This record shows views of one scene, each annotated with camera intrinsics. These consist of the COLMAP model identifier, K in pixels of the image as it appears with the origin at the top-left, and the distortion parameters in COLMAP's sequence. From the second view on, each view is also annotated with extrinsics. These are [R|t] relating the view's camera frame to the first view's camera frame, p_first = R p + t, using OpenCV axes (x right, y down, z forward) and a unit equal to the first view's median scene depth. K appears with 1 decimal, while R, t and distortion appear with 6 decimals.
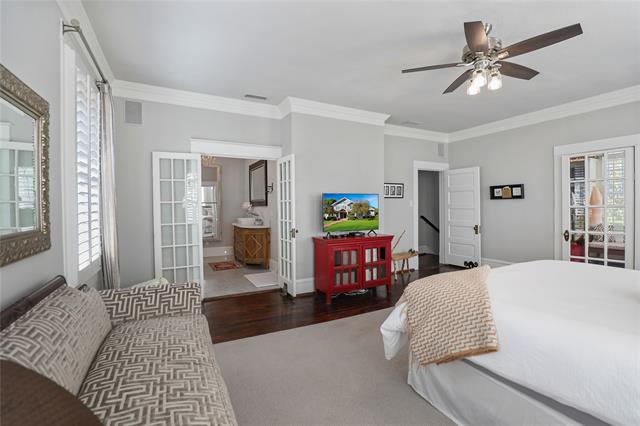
lens RADIAL K [[300.8, 0, 320.7], [0, 300.8, 211.7], [0, 0, 1]] dist [-0.016489, -0.000383]
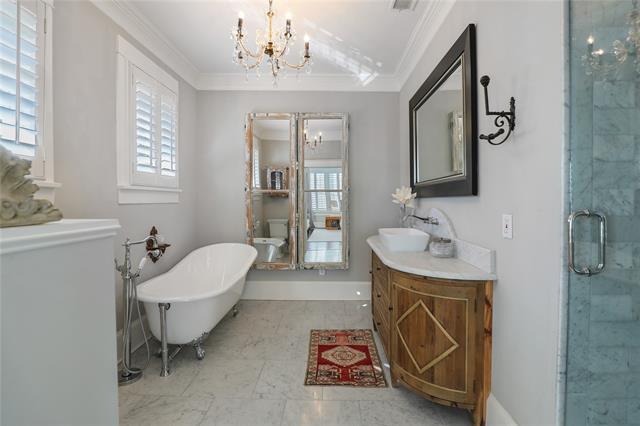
lens RADIAL K [[300.8, 0, 320.7], [0, 300.8, 208.1], [0, 0, 1]] dist [-0.016489, -0.000383]
pose [[0.874102, 0.012689, -0.485577, -0.165924], [-0.009489, 0.999914, 0.009048, -0.008157], [0.485650, -0.003302, 0.874147, 0.669406]]
